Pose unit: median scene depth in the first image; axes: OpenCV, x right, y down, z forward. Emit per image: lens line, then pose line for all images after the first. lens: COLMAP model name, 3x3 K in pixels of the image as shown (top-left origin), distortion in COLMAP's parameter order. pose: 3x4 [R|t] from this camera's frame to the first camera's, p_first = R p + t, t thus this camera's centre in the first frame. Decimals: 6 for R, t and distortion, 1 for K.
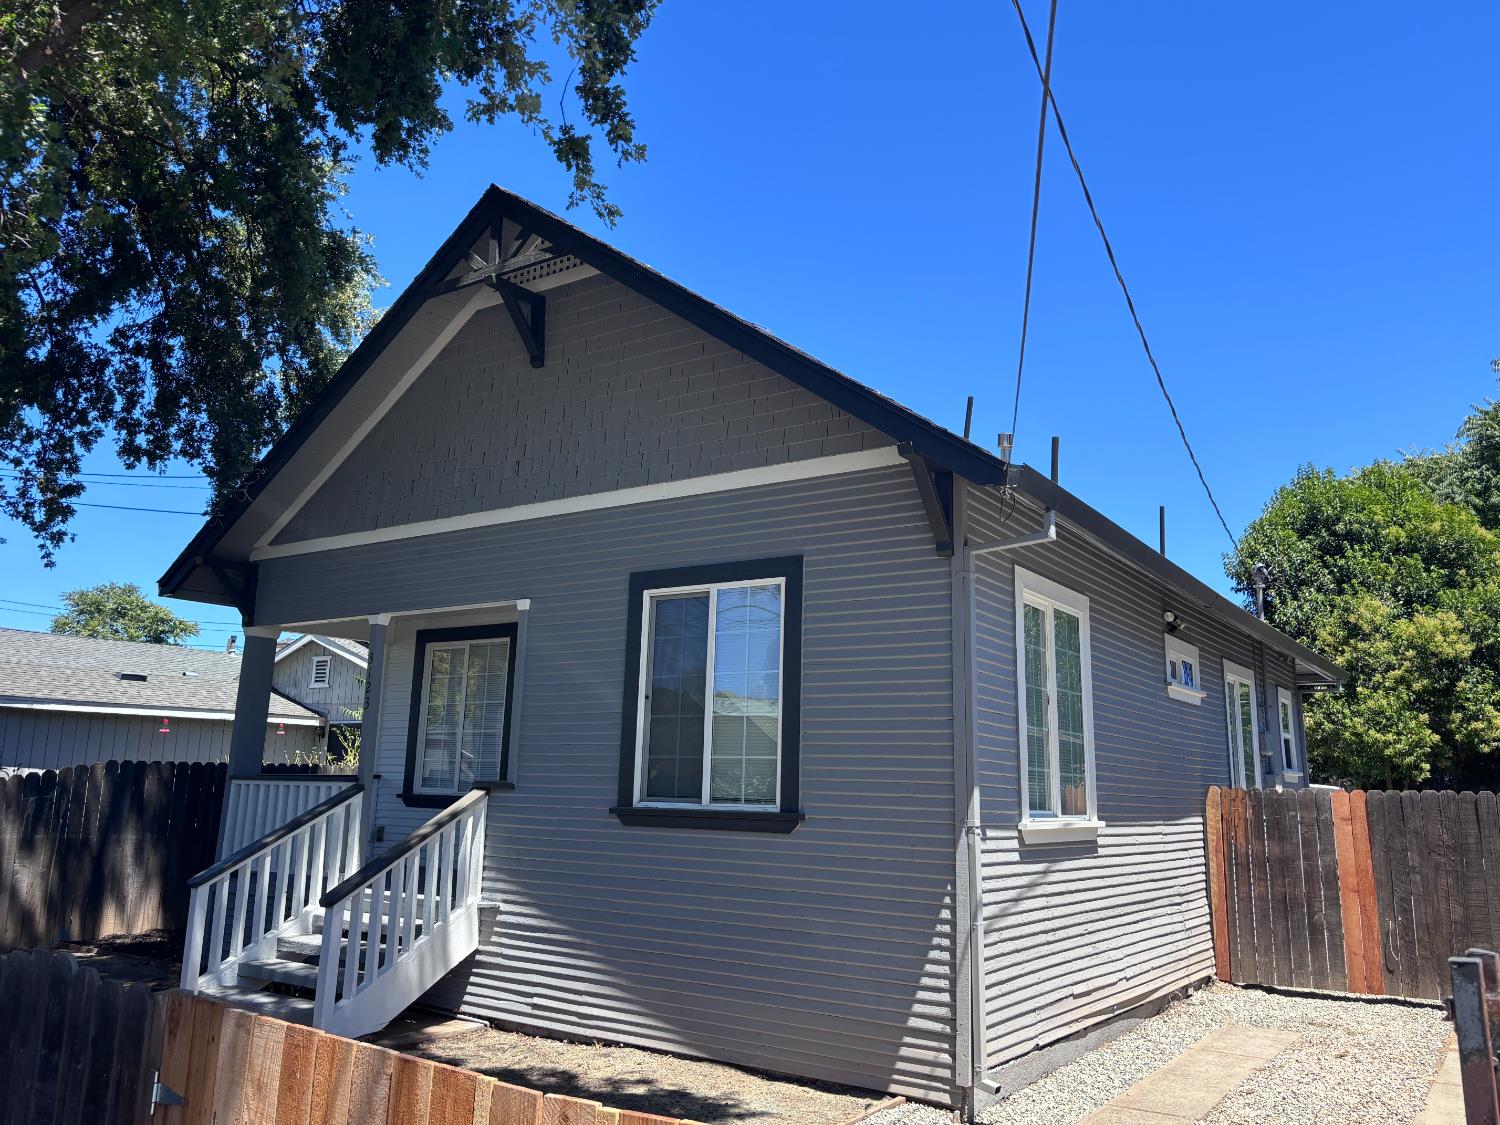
lens RADIAL K [[1156.9, 0, 750.0], [0, 1156.9, 562.5], [0, 0, 1]] dist [0.087158, -0.122734]
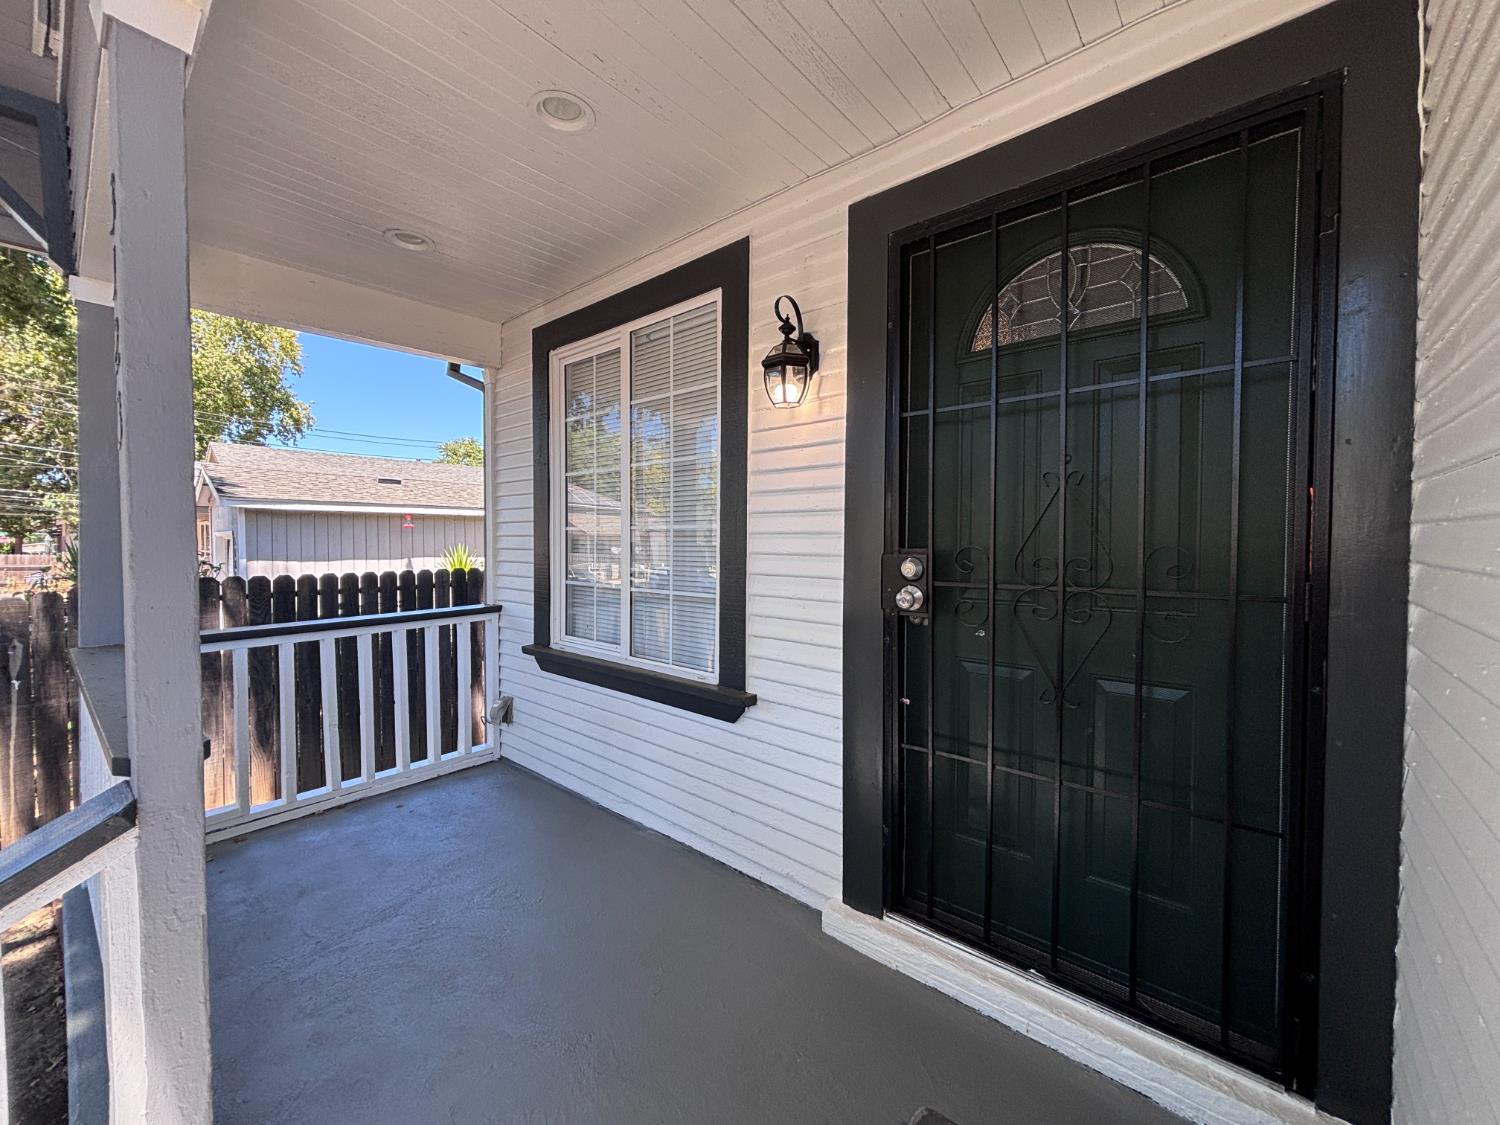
lens RADIAL K [[604.9, 0, 746.5], [0, 604.9, 560.7], [0, 0, 1]] dist [-0.000053, -0.004673]
pose [[0.992596, -0.015710, -0.120441, -0.245472], [0.041218, 0.976326, 0.212341, 0.155325], [0.114254, -0.215733, 0.969745, 1.098752]]
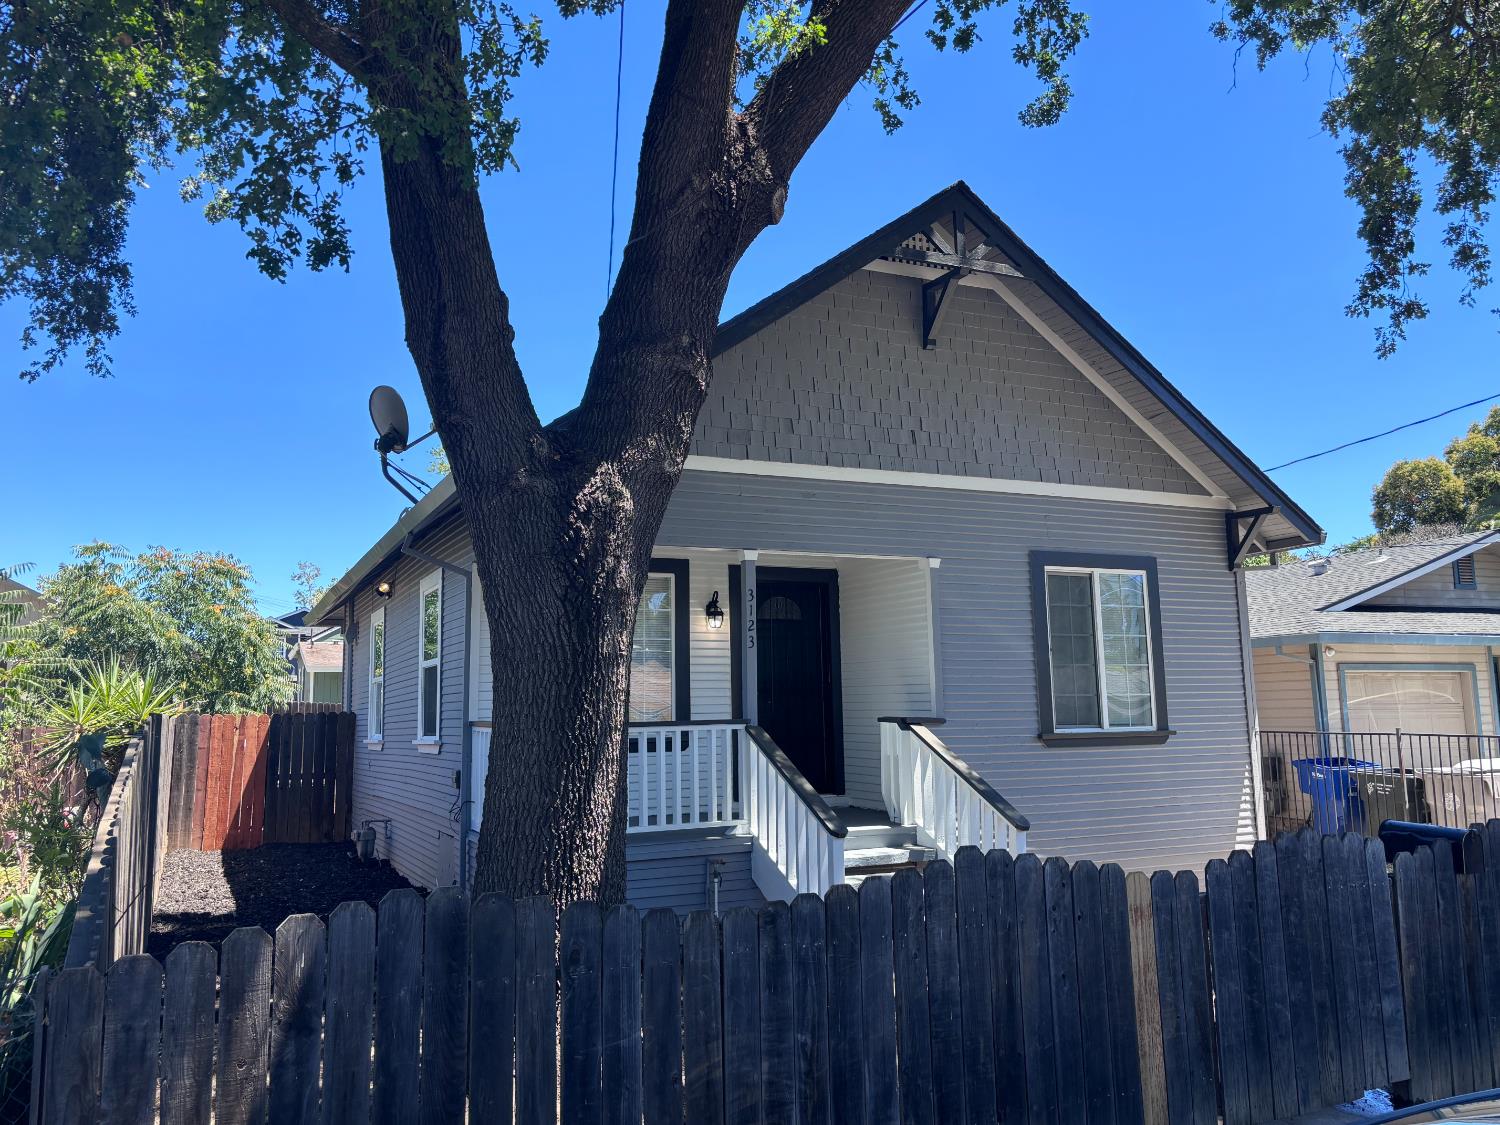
lens RADIAL K [[1156.9, 0, 750.0], [0, 1156.9, 562.5], [0, 0, 1]] dist [0.087158, -0.122734]
pose [[0.504046, 0.074310, 0.860474, -1.398520], [-0.135964, 0.990696, -0.005911, 0.074135], [-0.852907, -0.114014, 0.509460, 0.641809]]
